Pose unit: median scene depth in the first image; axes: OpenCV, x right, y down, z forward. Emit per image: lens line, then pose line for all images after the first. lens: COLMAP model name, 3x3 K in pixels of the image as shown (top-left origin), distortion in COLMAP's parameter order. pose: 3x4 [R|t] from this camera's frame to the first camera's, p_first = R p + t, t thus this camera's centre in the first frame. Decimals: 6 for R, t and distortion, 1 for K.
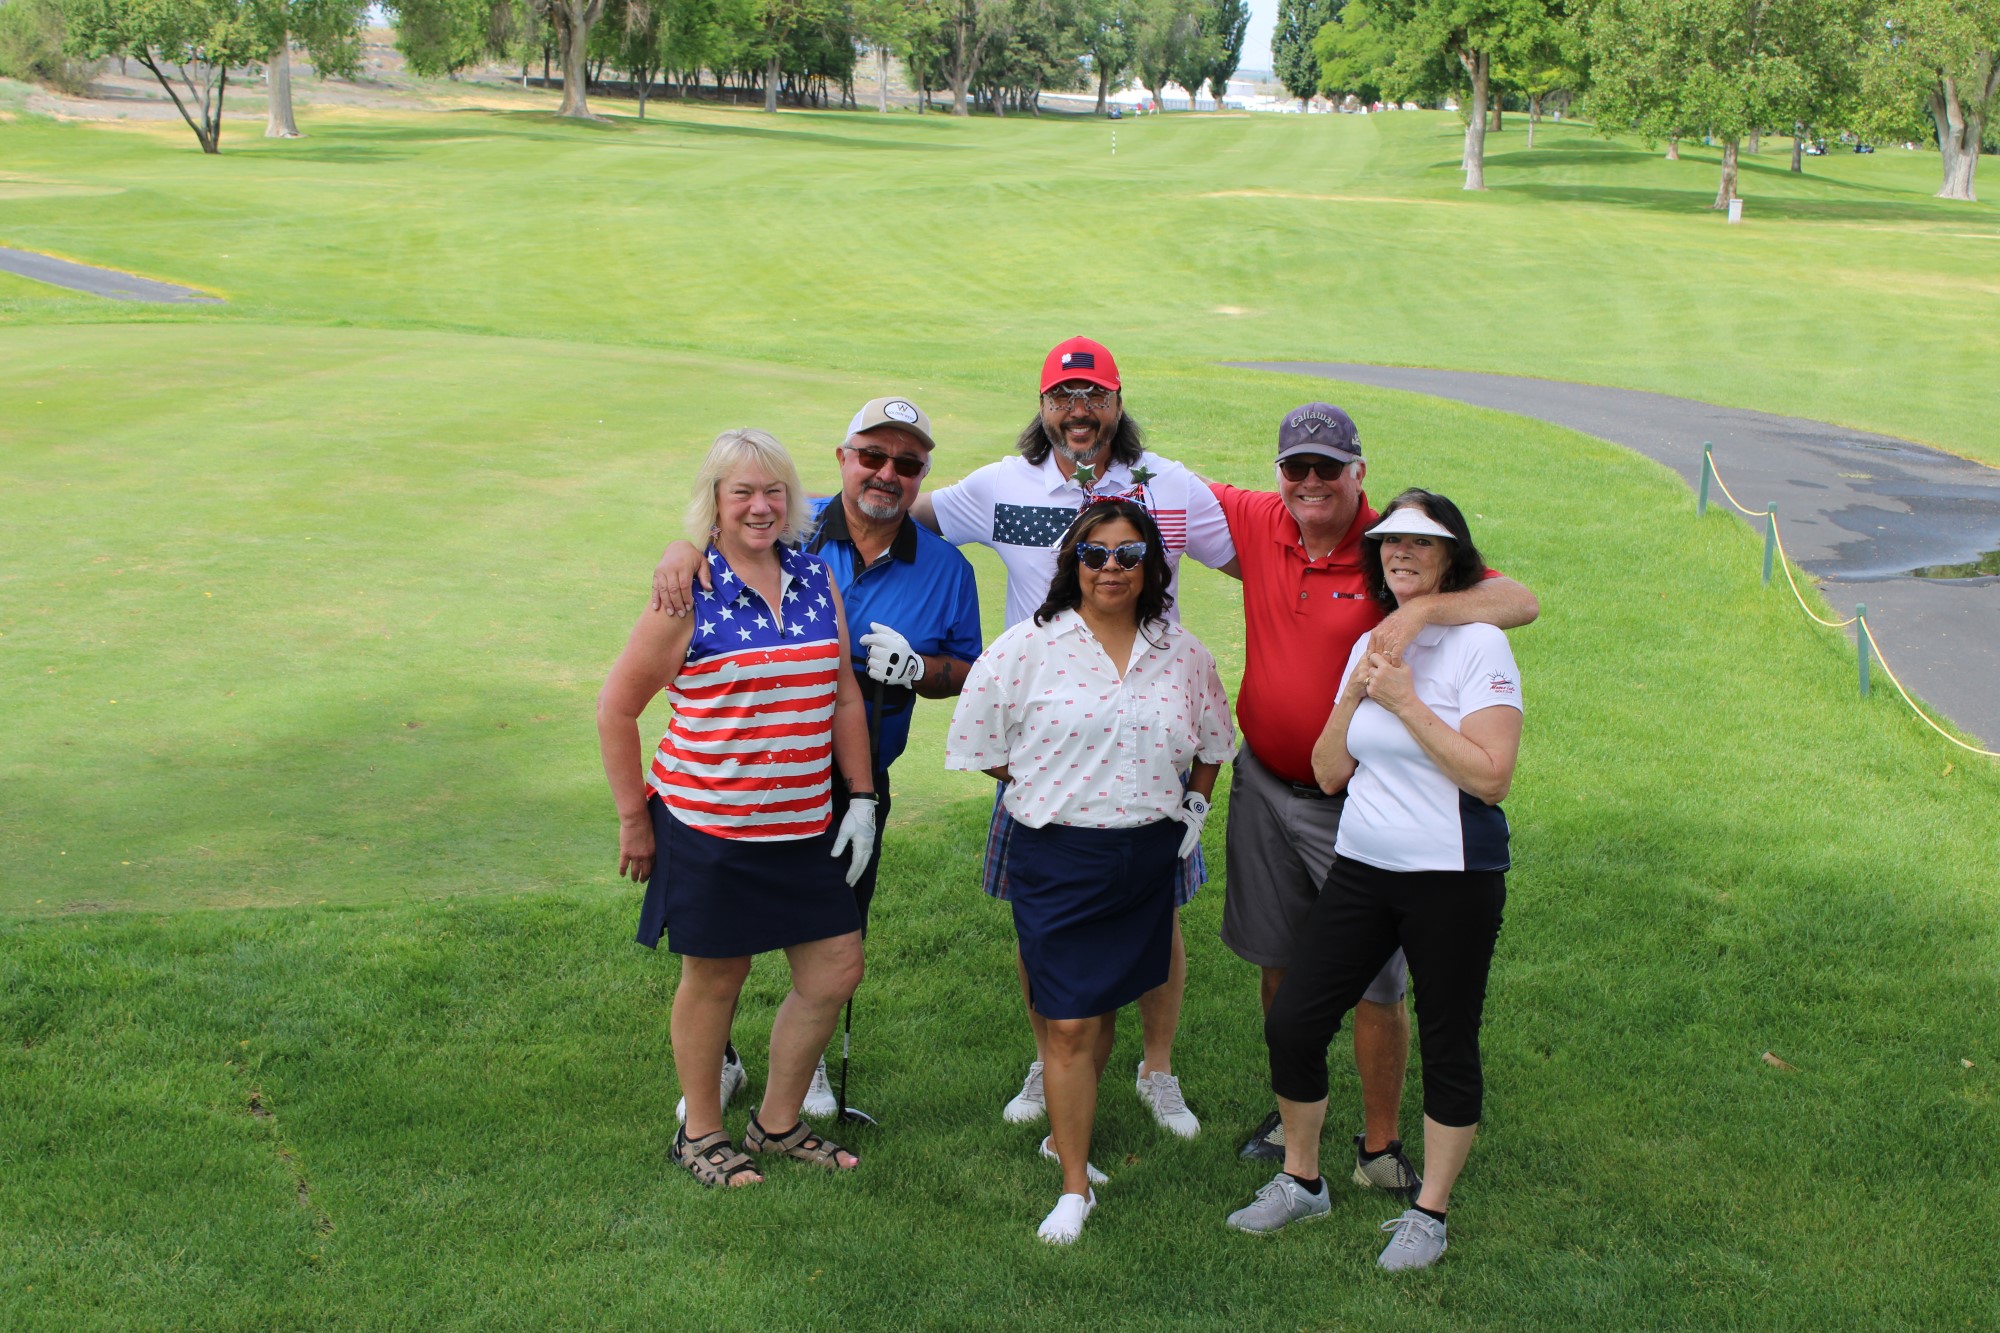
lens RADIAL K [[2908.8, 0, 1026.4], [0, 2908.8, 659.1], [0, 0, 1]] dist [-0.028593, 0.048676]
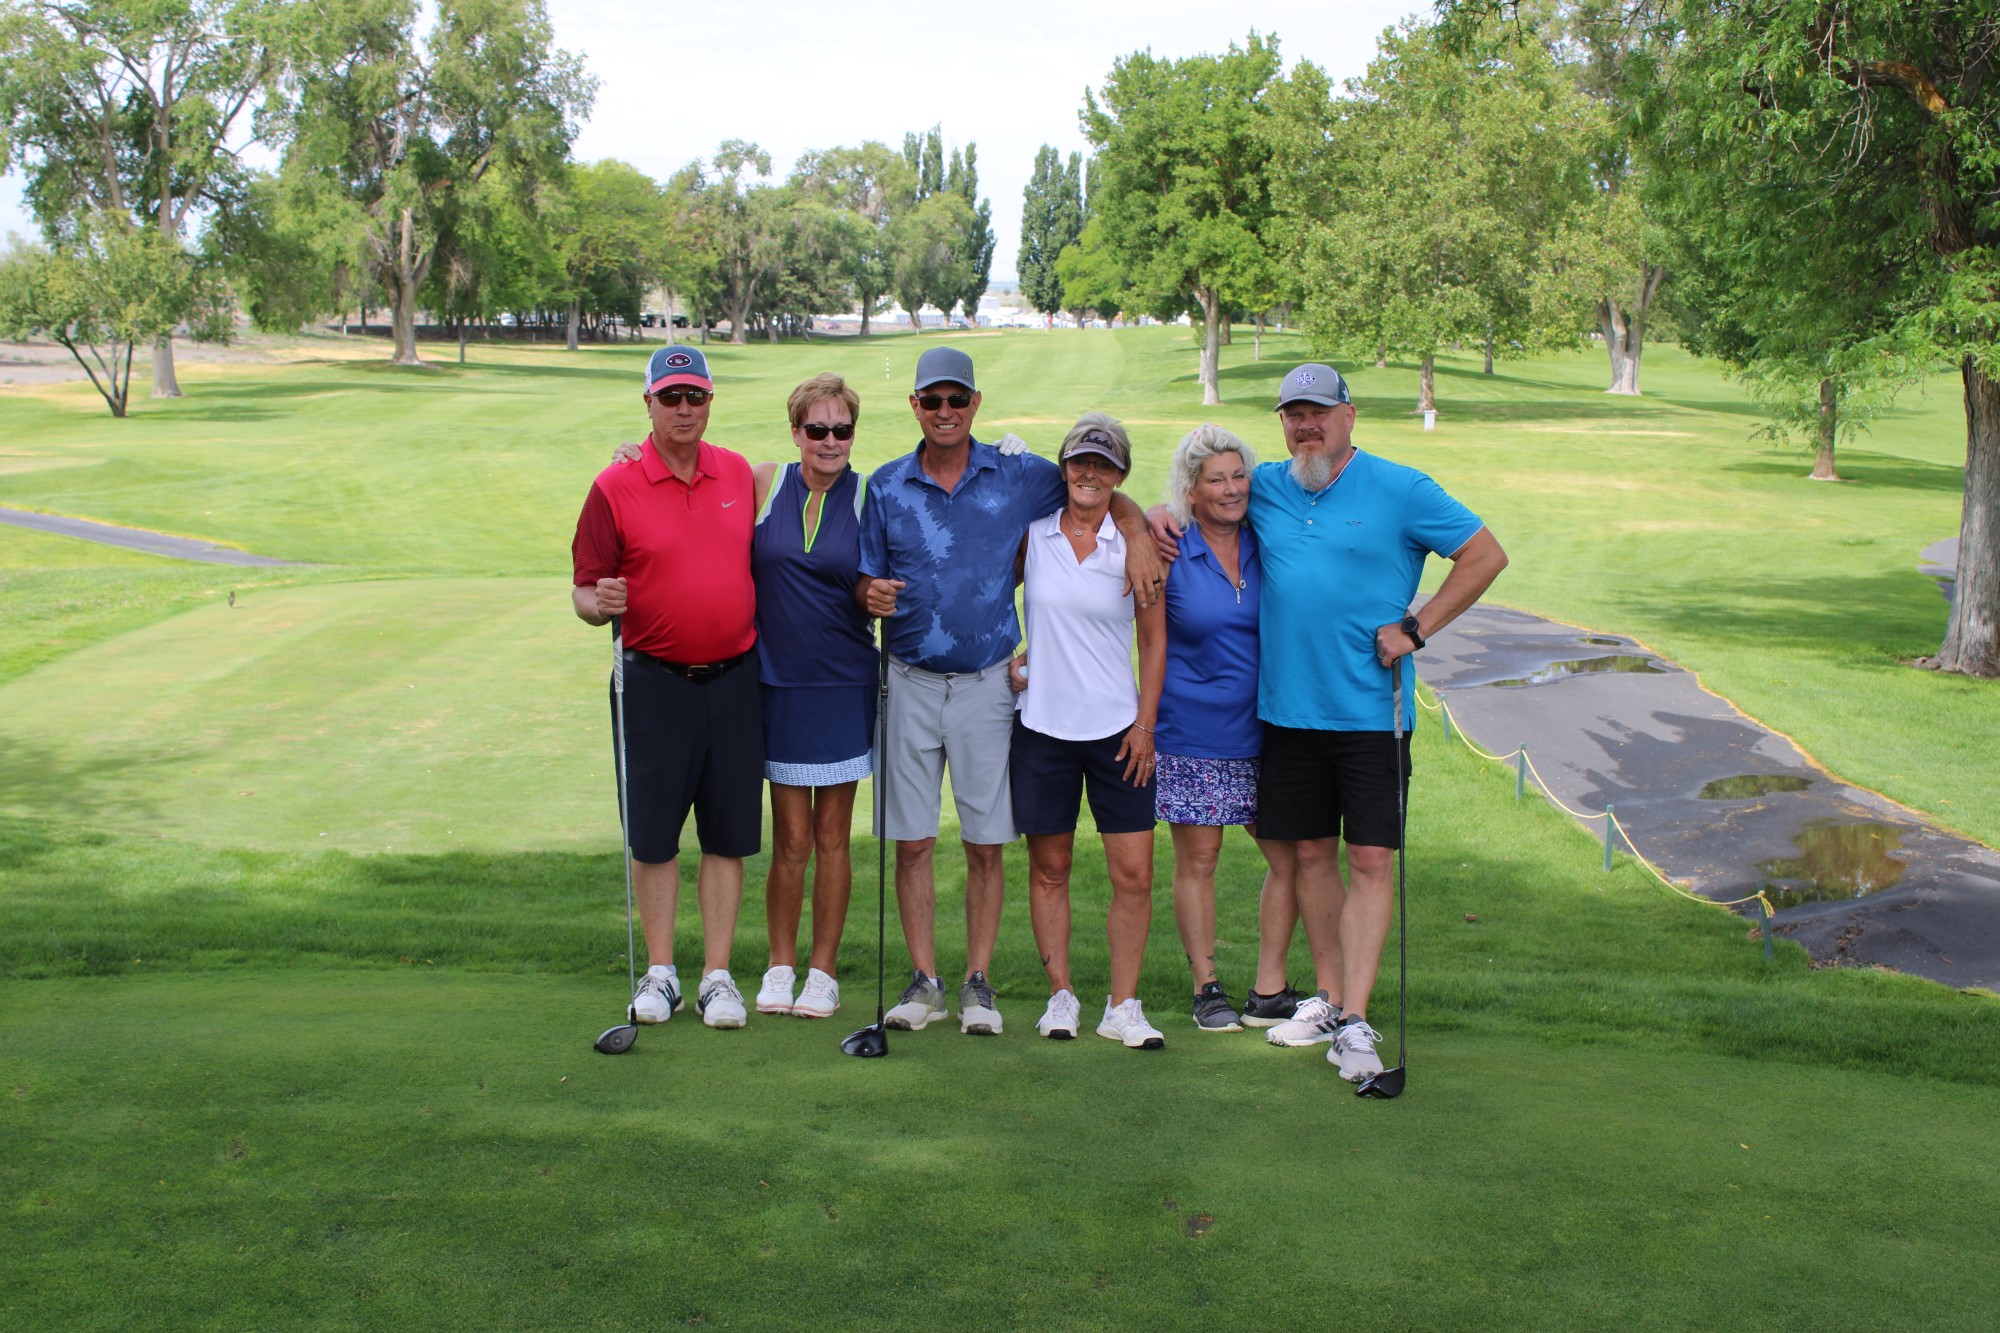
lens RADIAL K [[2908.8, 0, 1026.4], [0, 2908.8, 659.1], [0, 0, 1]] dist [-0.028593, 0.048676]
pose [[0.995280, -0.043705, 0.086647, -0.019451], [0.049357, 0.996716, -0.064201, 0.008380], [-0.083556, 0.068174, 0.994168, -0.112085]]
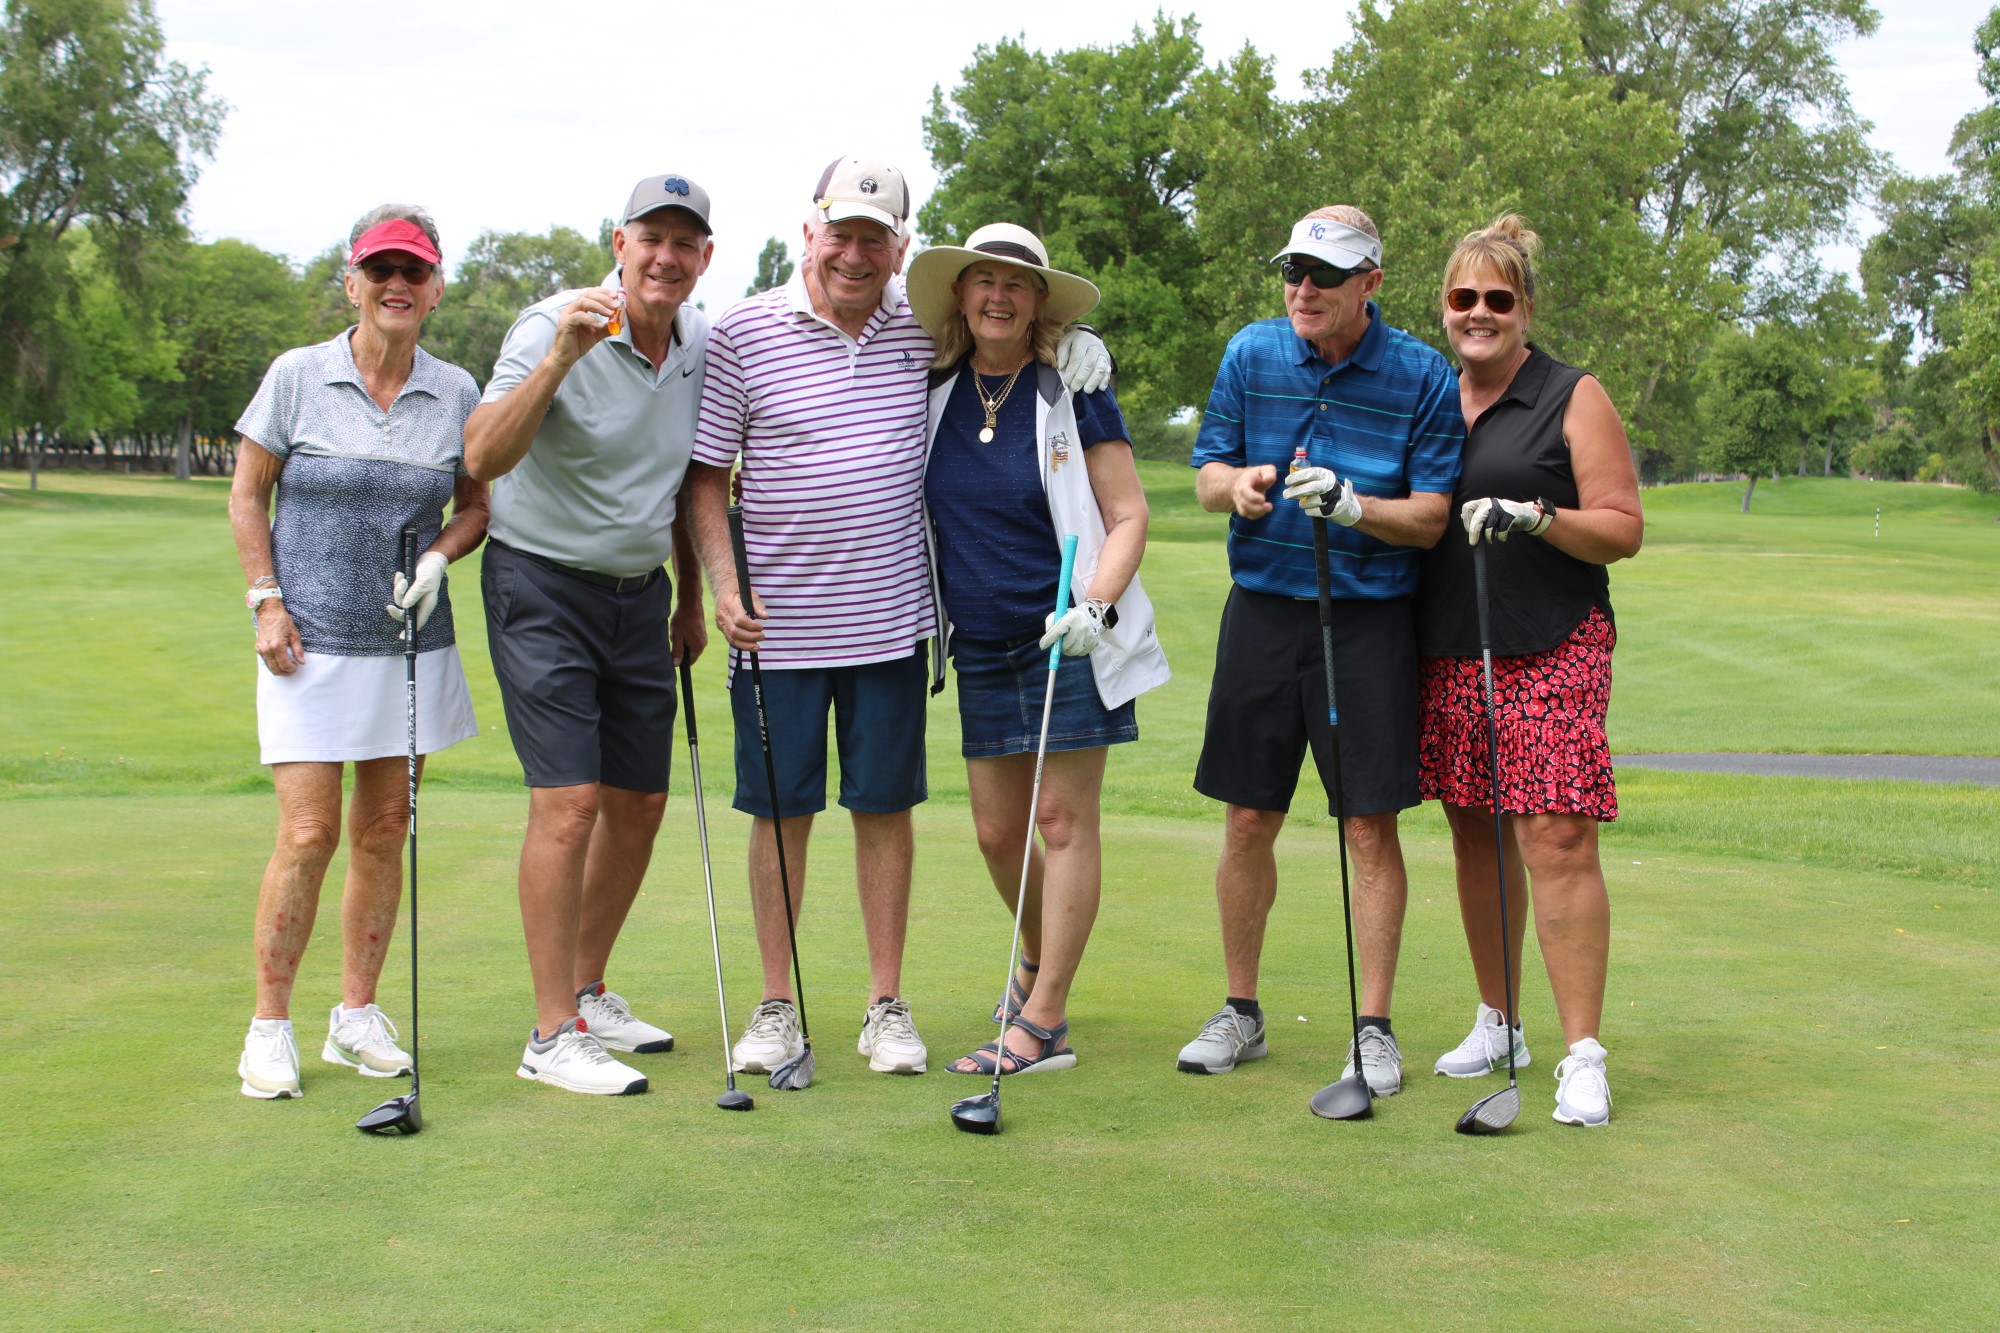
lens RADIAL K [[3189.1, 0, 977.8], [0, 3189.1, 614.7], [0, 0, 1]] dist [-0.057145, 0.071582]
pose [[0.980617, -0.046397, 0.190360, -0.045087], [0.073107, 0.988038, -0.135782, -0.013600], [-0.181783, 0.147067, 0.972279, 0.101112]]
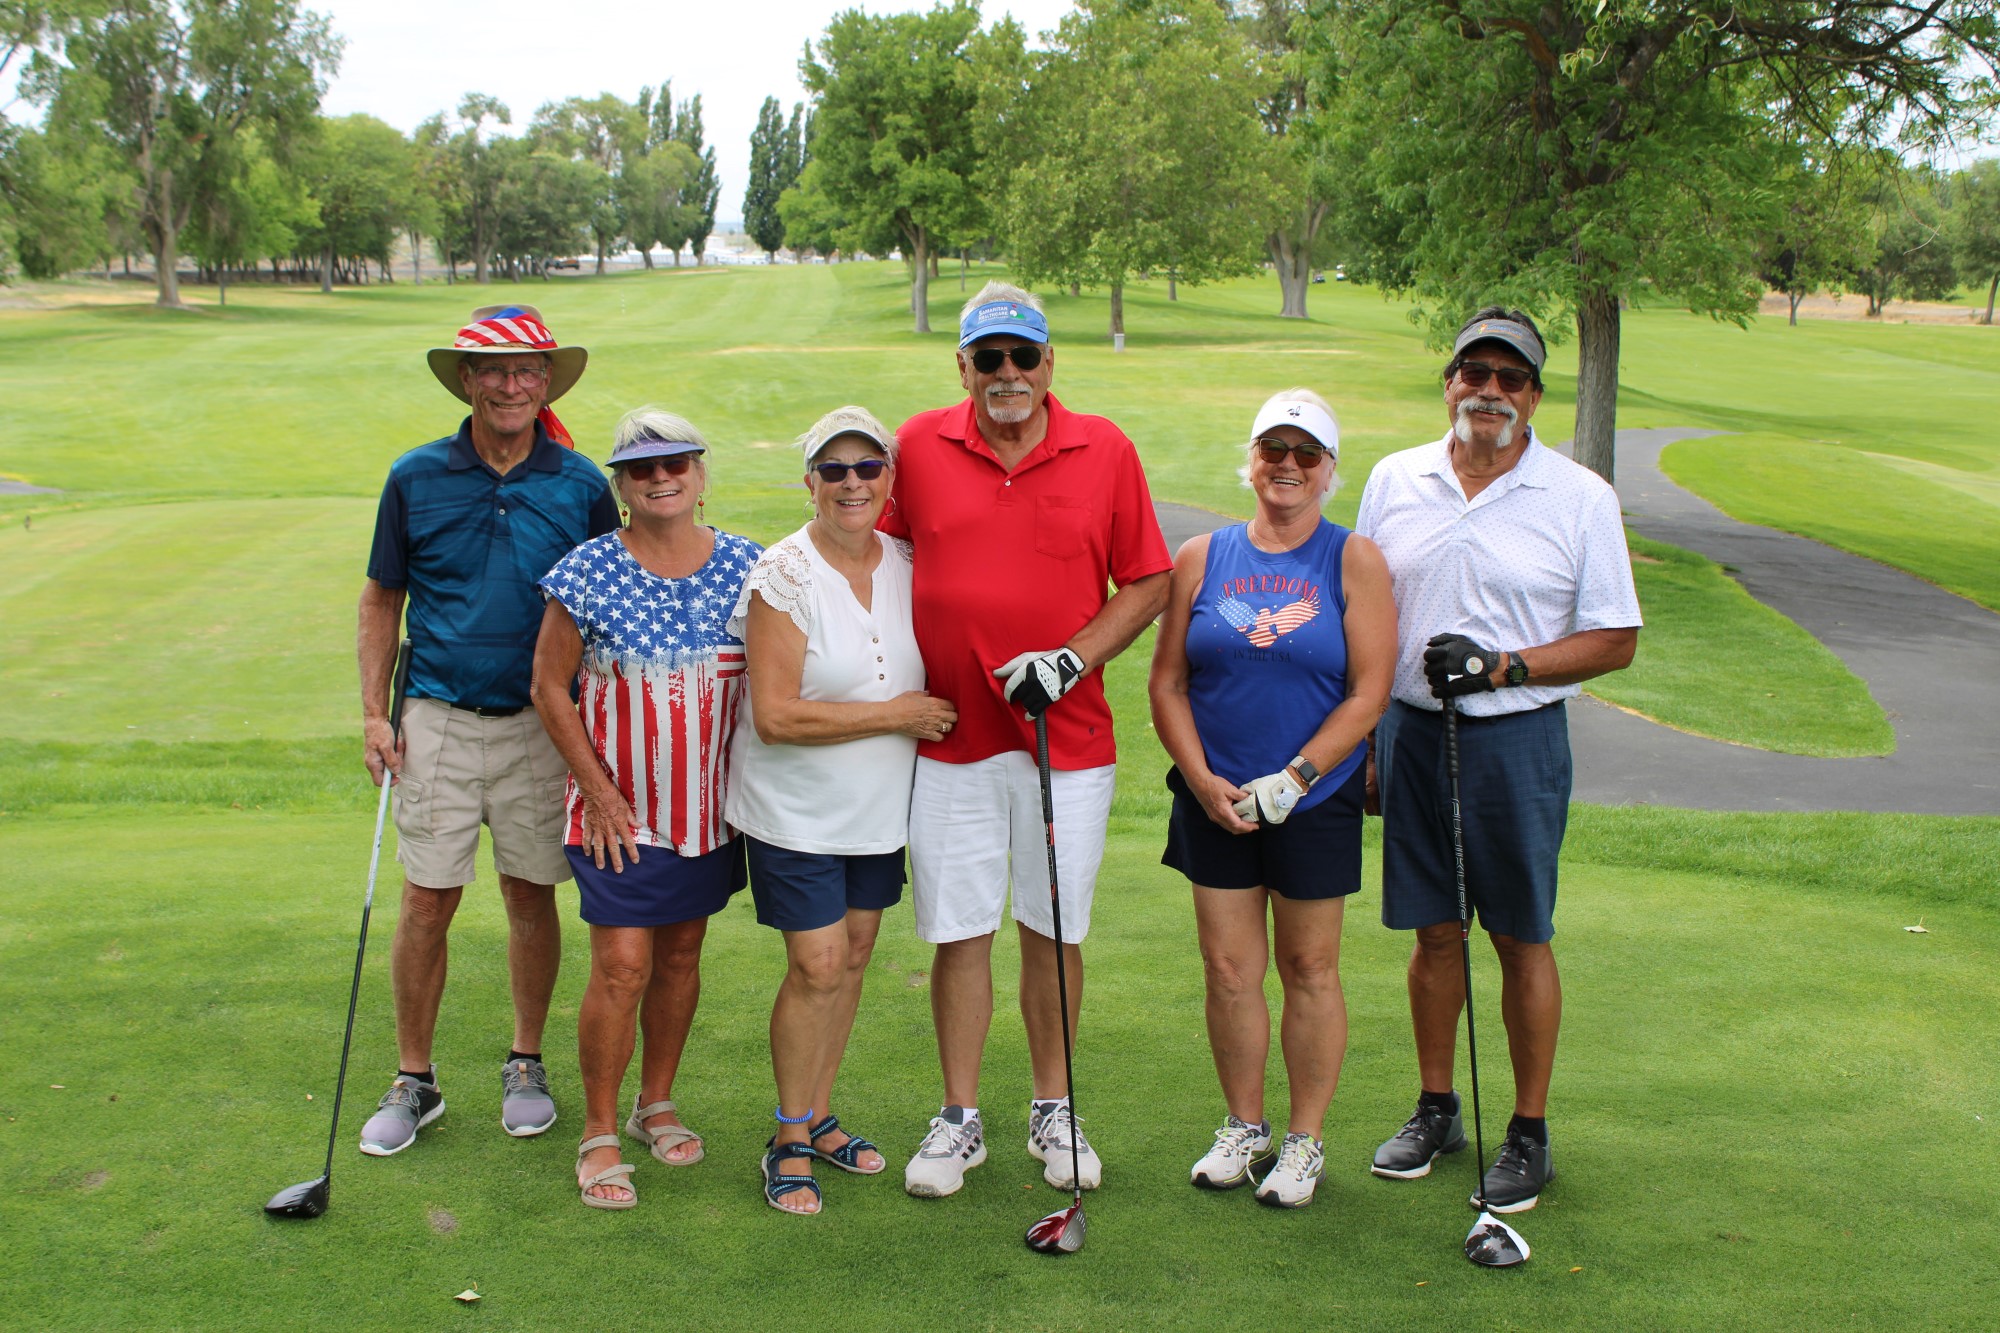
lens RADIAL K [[2679.7, 0, 1008.7], [0, 2679.7, 615.8], [0, 0, 1]] dist [-0.030514, 0.014112]
pose [[0.981587, -0.070658, 0.177468, -0.020522], [0.079116, 0.996020, -0.041036, 0.010299], [-0.173862, 0.054321, 0.983271, -0.120917]]
